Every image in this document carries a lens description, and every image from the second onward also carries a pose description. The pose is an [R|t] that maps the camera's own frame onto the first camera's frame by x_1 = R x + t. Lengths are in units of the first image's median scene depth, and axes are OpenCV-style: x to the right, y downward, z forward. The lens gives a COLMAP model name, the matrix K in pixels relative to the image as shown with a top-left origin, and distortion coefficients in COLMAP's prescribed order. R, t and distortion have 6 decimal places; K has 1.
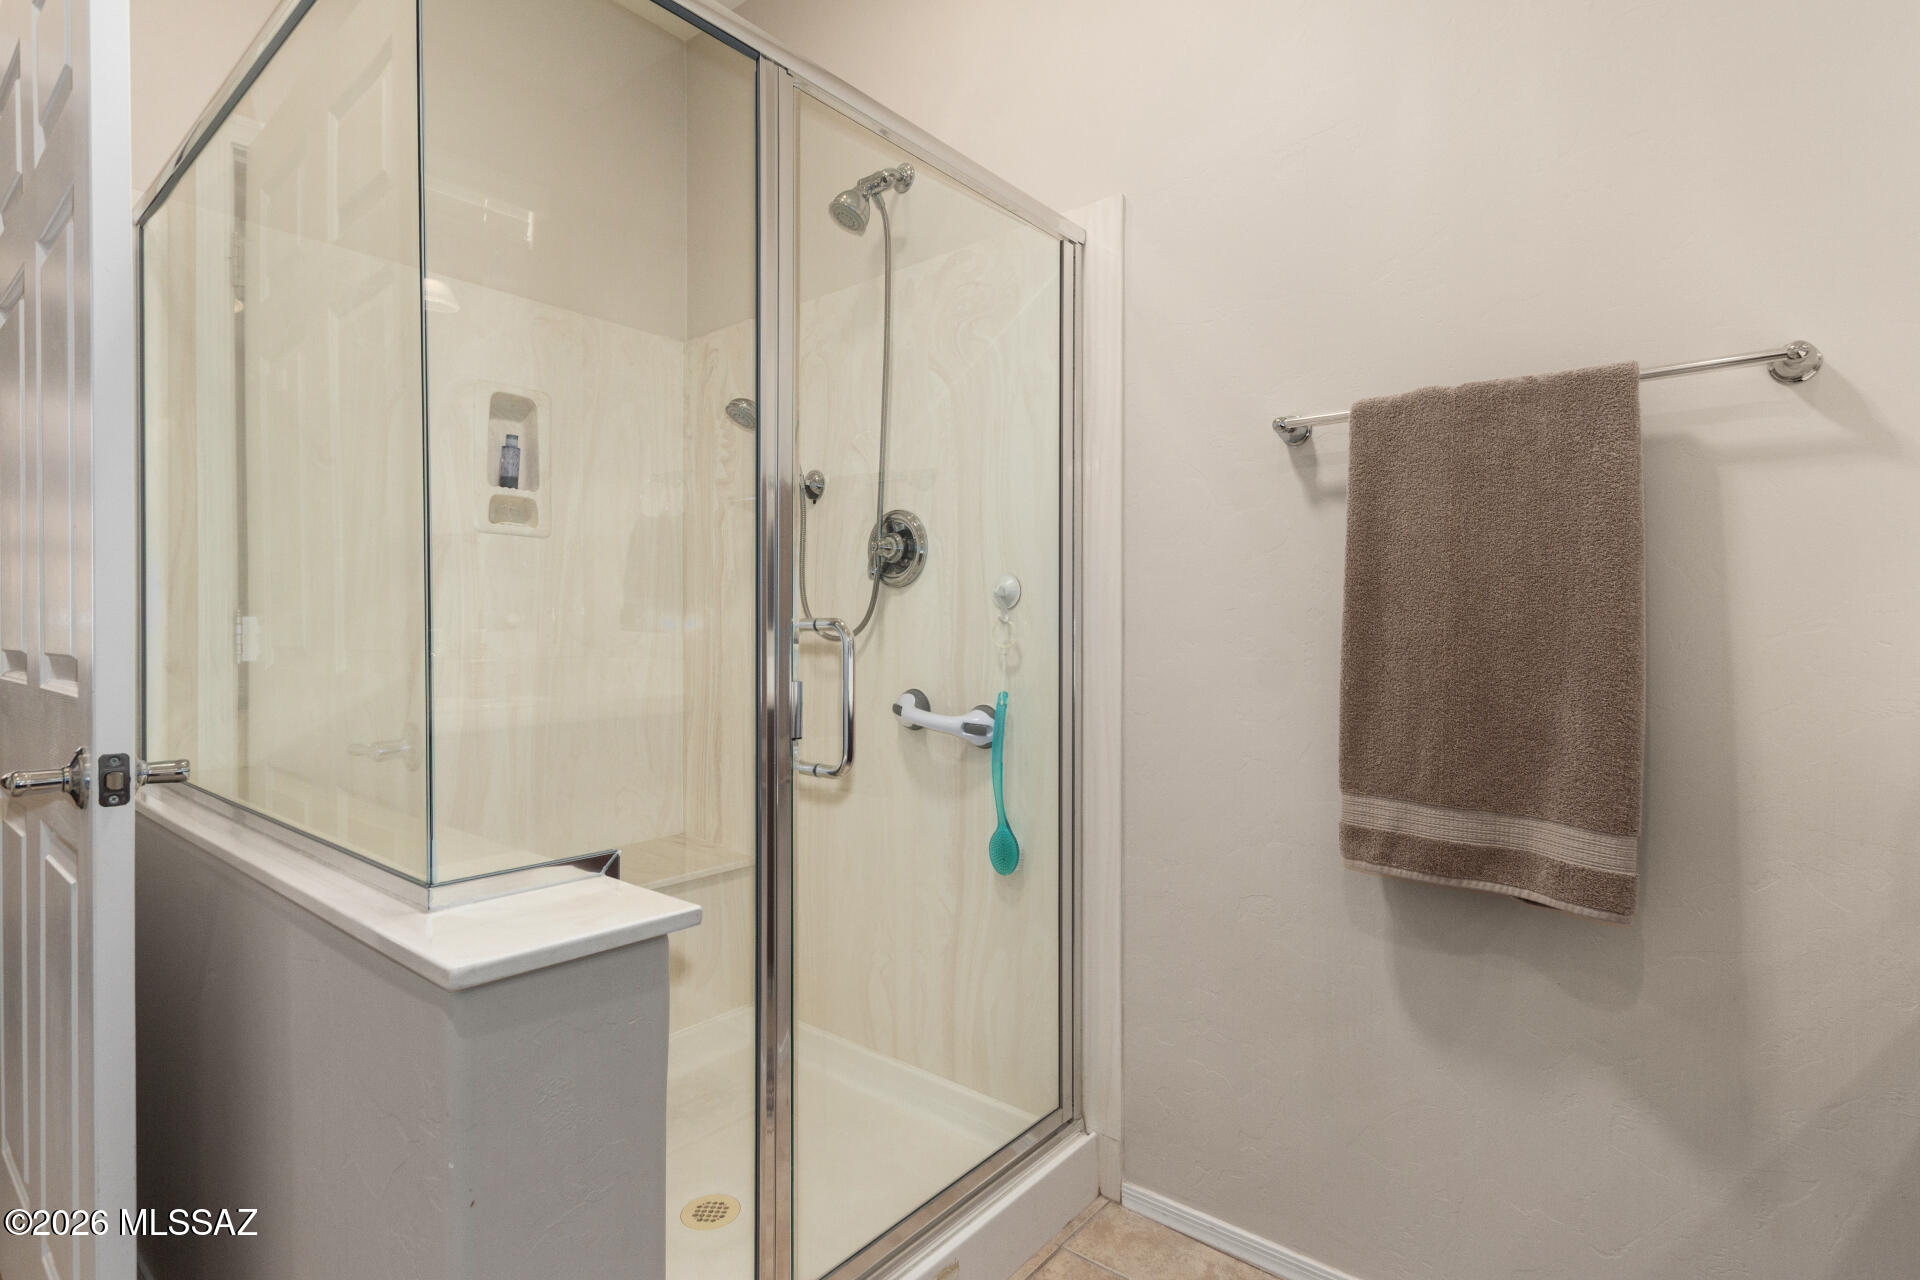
lens RADIAL K [[940.3, 0, 963.3], [0, 940.3, 640.9], [0, 0, 1]] dist [0.026474, -0.006857]
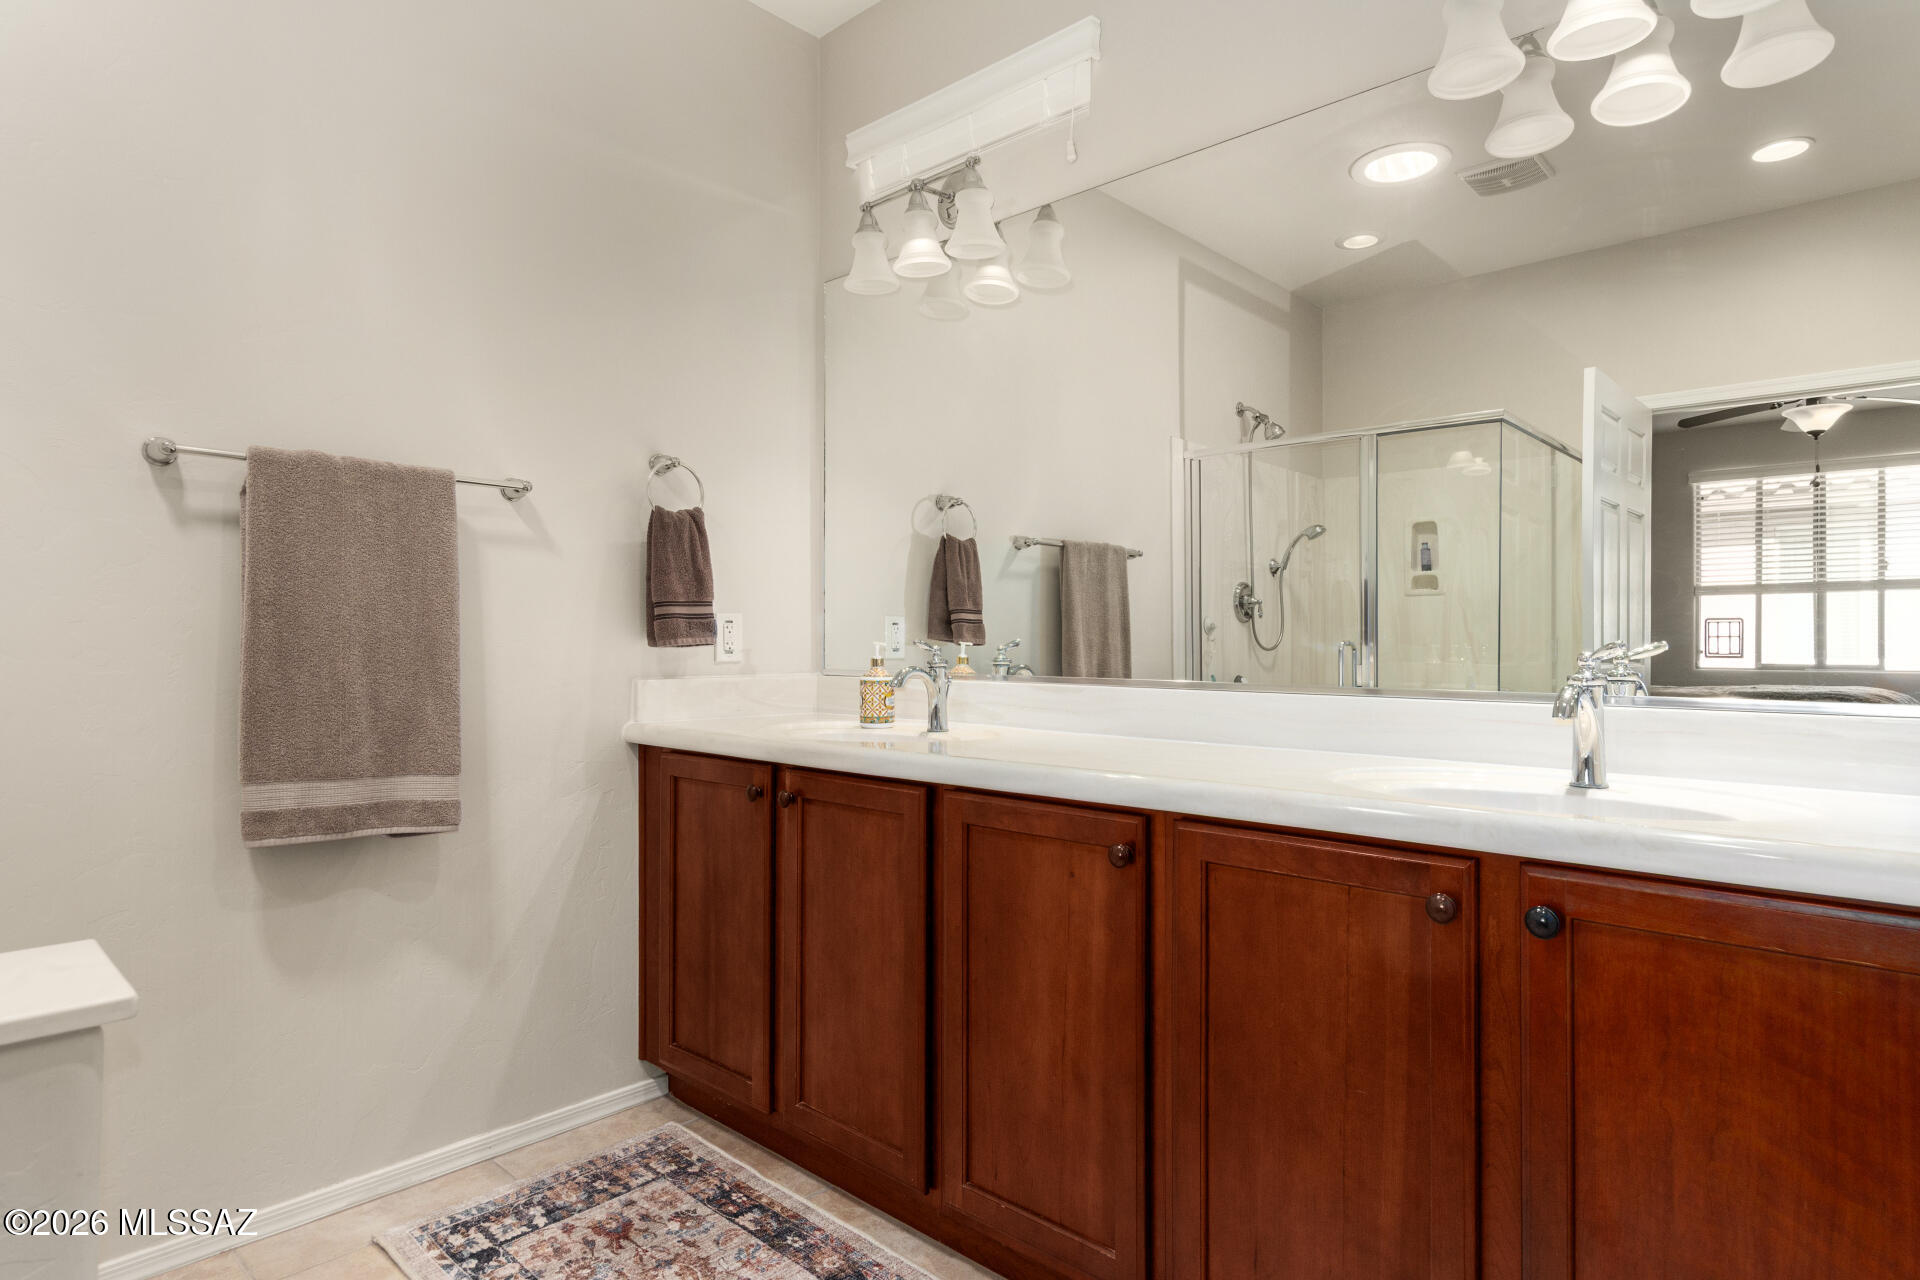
lens RADIAL K [[1112.1, 0, 957.6], [0, 1112.1, 641.0], [0, 0, 1]] dist [0.026557, 0.000239]
pose [[0.071835, 0.003364, 0.997411, -0.950370], [0.014785, 0.999881, -0.004437, 0.005441], [-0.997307, 0.015065, 0.071776, 0.042662]]
